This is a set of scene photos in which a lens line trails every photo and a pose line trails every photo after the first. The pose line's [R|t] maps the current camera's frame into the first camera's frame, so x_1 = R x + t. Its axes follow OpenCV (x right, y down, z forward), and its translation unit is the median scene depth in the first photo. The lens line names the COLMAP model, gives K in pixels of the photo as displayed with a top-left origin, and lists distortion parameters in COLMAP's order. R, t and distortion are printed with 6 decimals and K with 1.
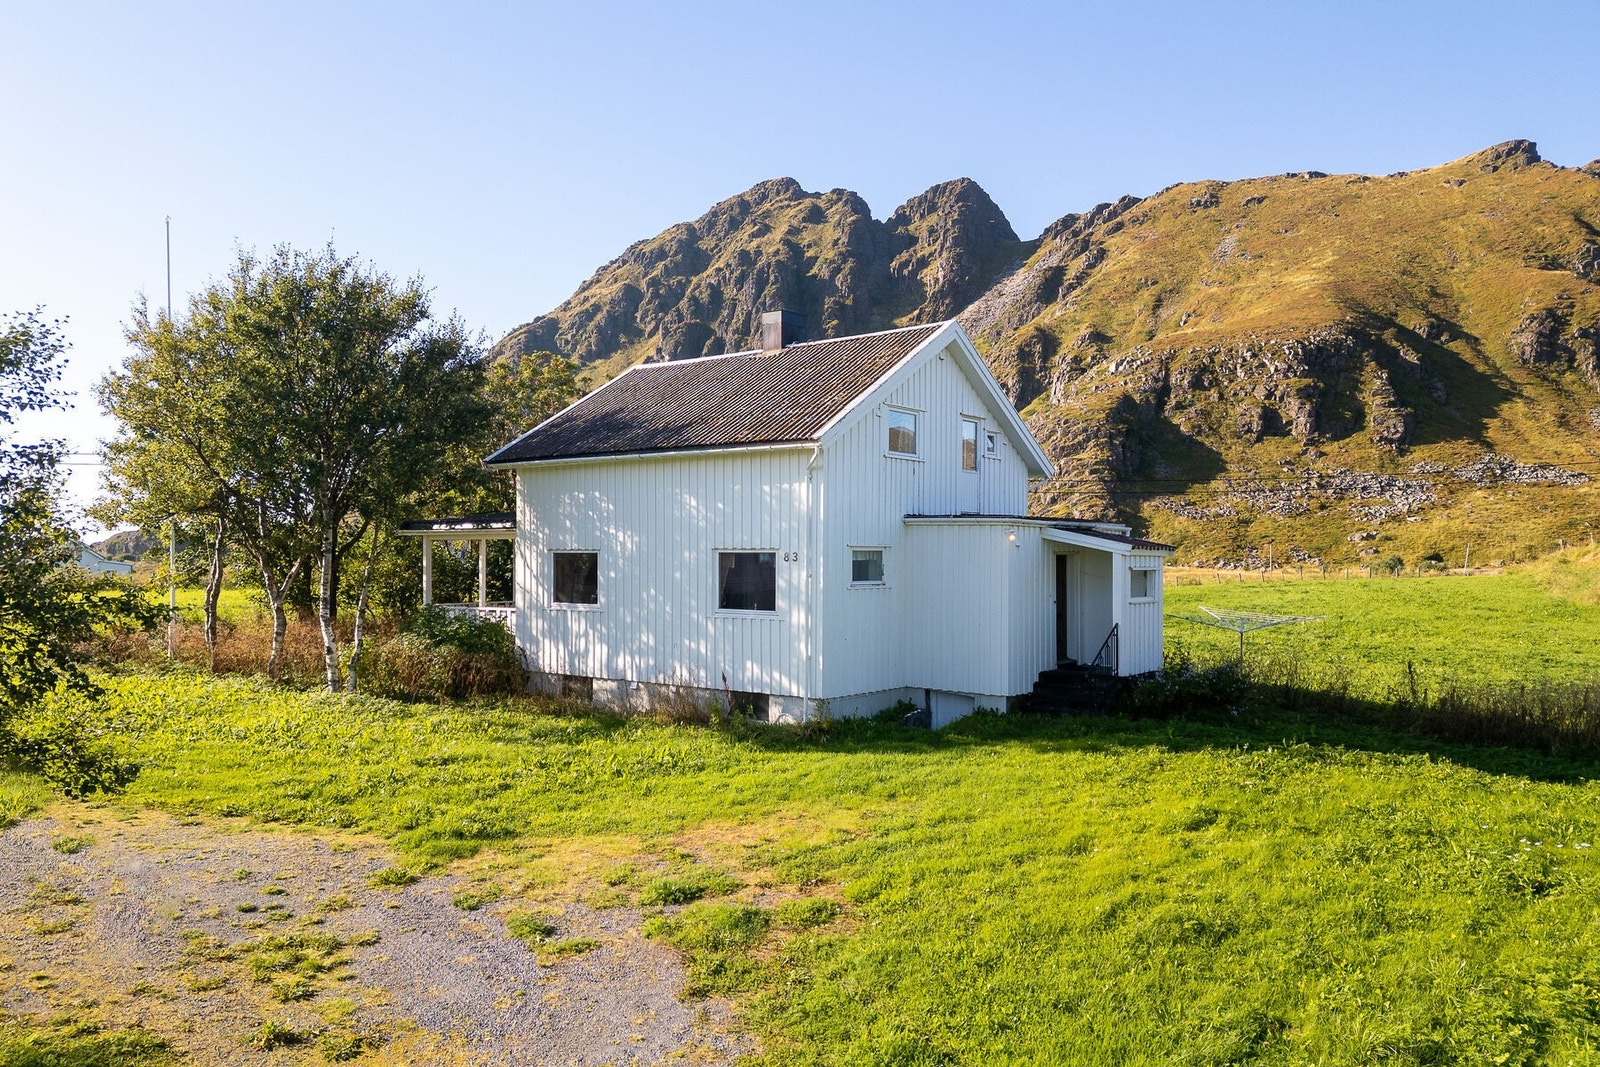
lens RADIAL K [[1133.5, 0, 800.4], [0, 1133.5, 555.9], [0, 0, 1]] dist [0.077049, -0.071926]
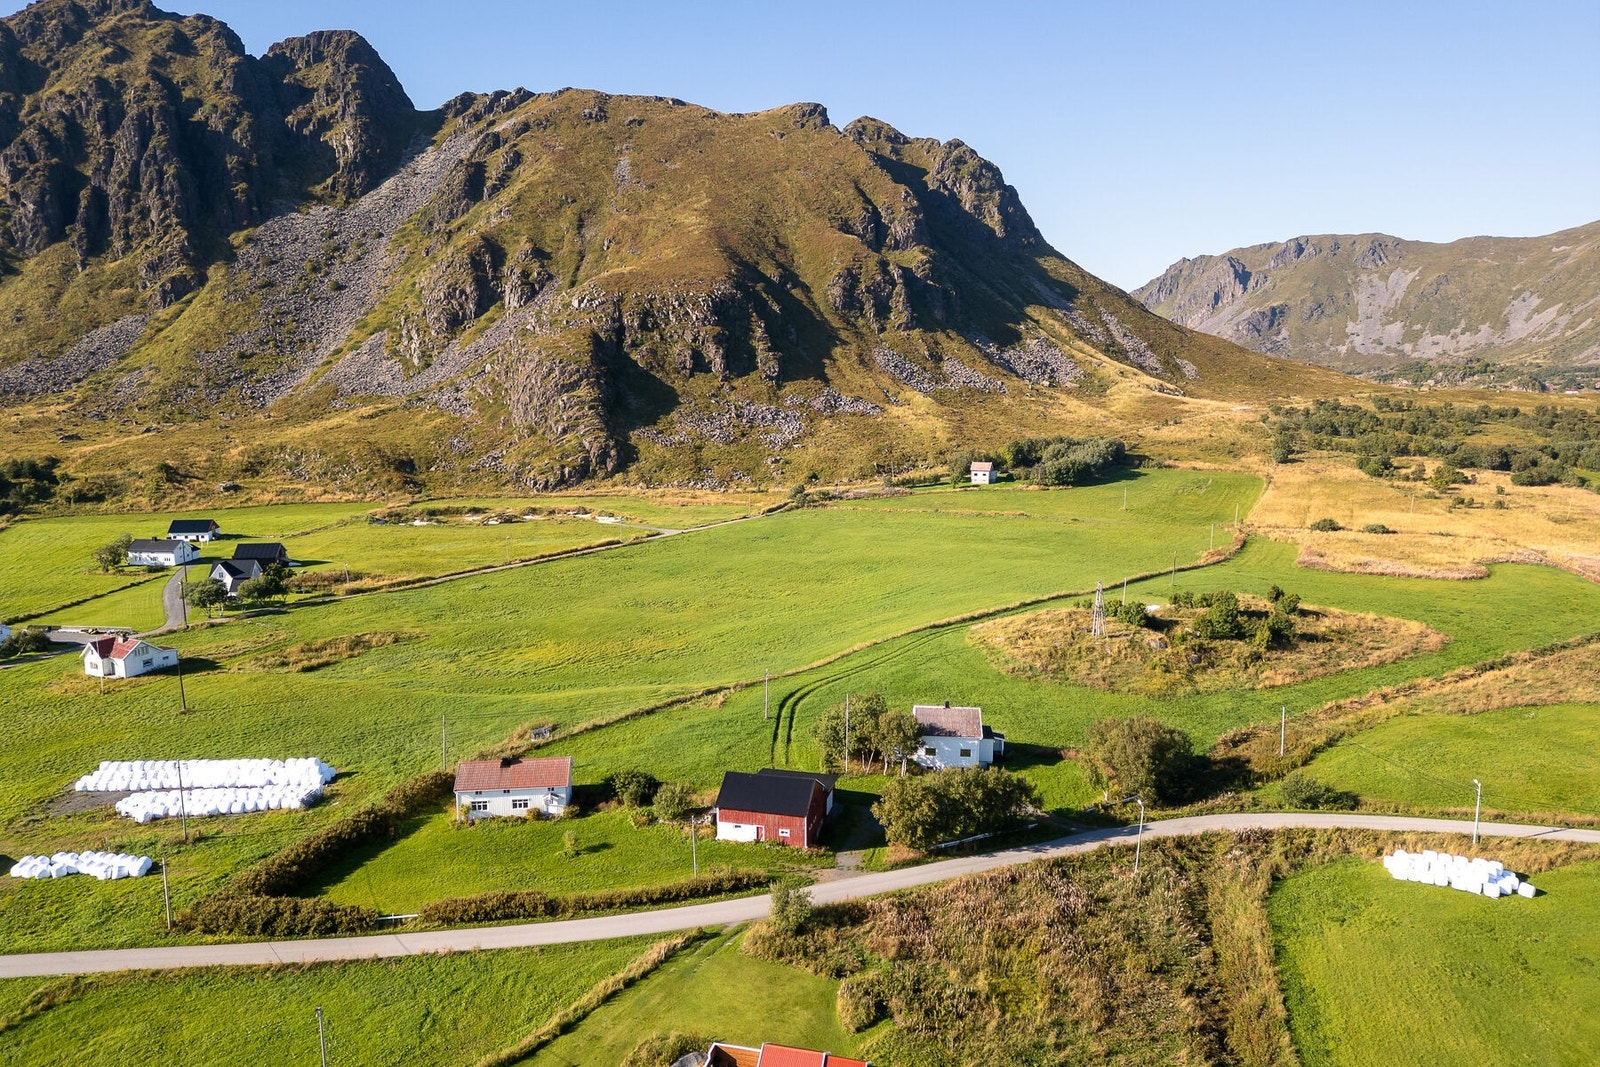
lens RADIAL K [[1135.5, 0, 818.5], [0, 1135.5, 518.6], [0, 0, 1]] dist [0.068212, -0.068201]
pose [[0.824248, -0.081646, 0.560312, -0.159563], [-0.004987, 0.988465, 0.151371, -0.084325], [-0.566207, -0.127561, 0.814333, -0.144147]]
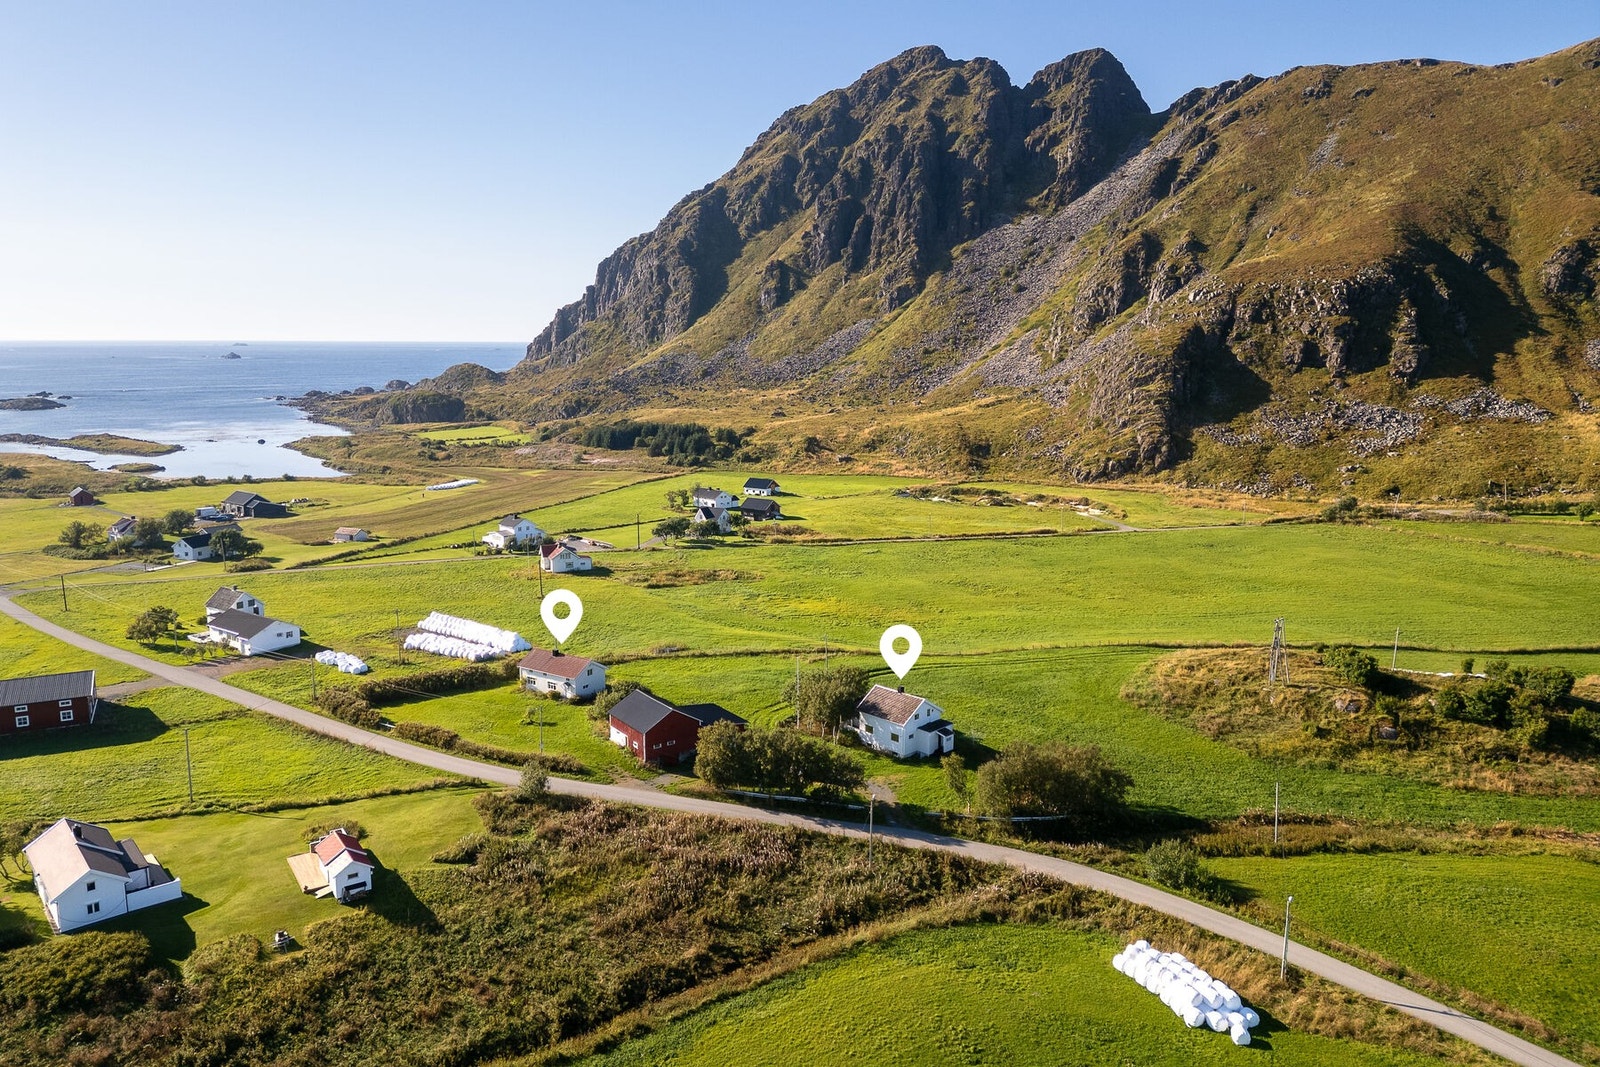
lens RADIAL K [[1140.5, 0, 794.5], [0, 1140.5, 502.0], [0, 0, 1]] dist [0.066924, -0.069649]
pose [[0.991712, 0.019290, -0.127021, 0.007589], [-0.001097, 0.989899, 0.141773, -0.083408], [0.128472, -0.140458, 0.981716, -0.208621]]
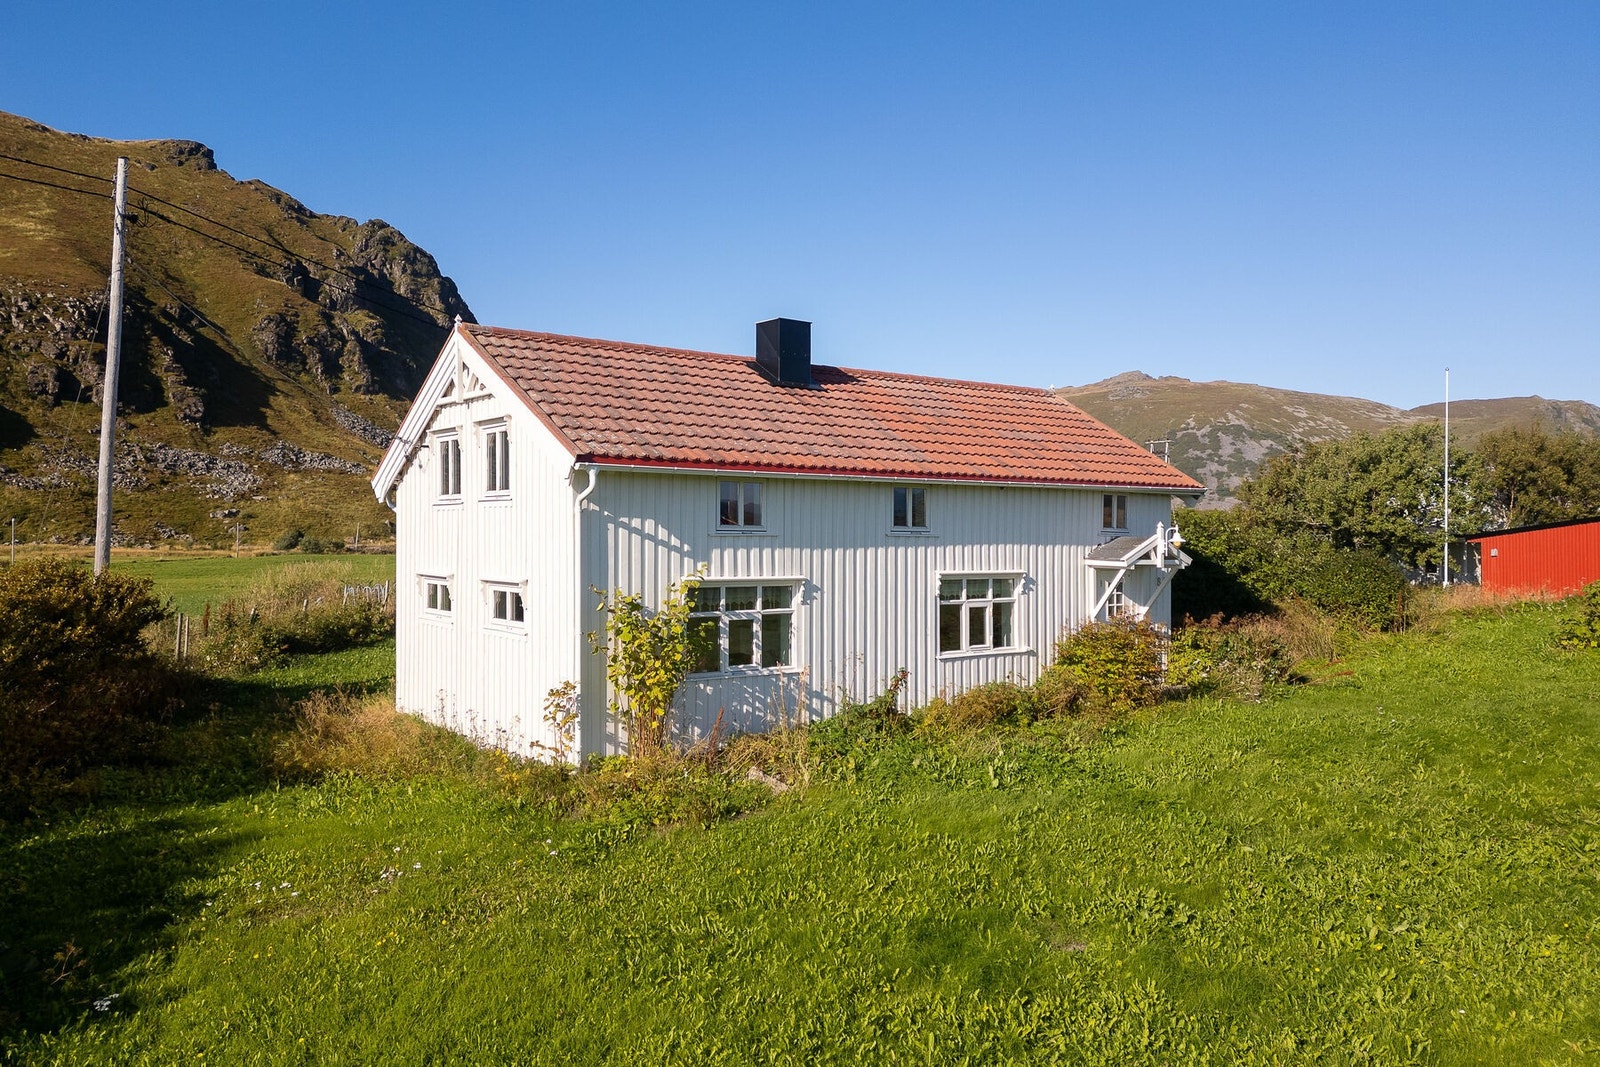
lens RADIAL K [[1135.5, 0, 818.5], [0, 1135.5, 518.6], [0, 0, 1]] dist [0.068212, -0.068201]
pose [[0.400010, 0.018497, 0.916324, -0.117652], [-0.007649, 0.999829, -0.016844, 0.000439], [-0.916479, -0.000272, 0.400083, 0.050825]]
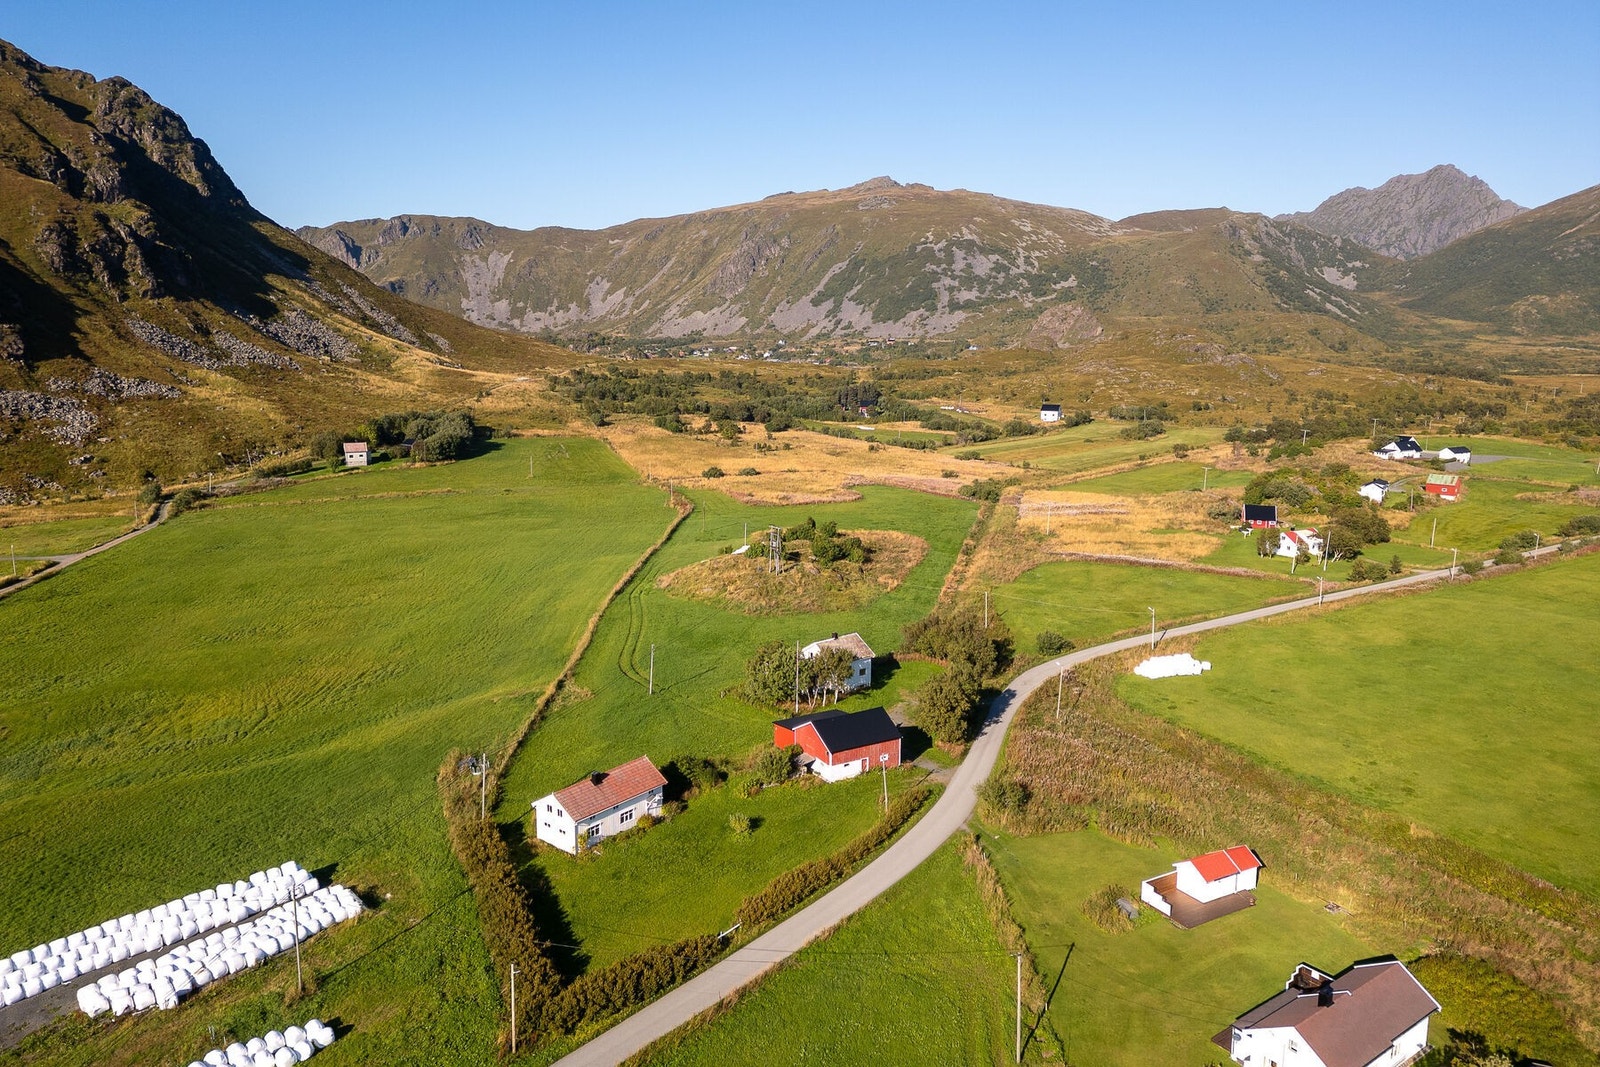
lens RADIAL K [[1117.0, 0, 847.9], [0, 1117.0, 485.2], [0, 0, 1]] dist [0.000404, -0.000321]
pose [[0.177012, -0.137811, 0.974513, -0.266593], [-0.011937, 0.989775, 0.142138, -0.083852], [-0.984136, -0.036793, 0.173557, -0.012209]]
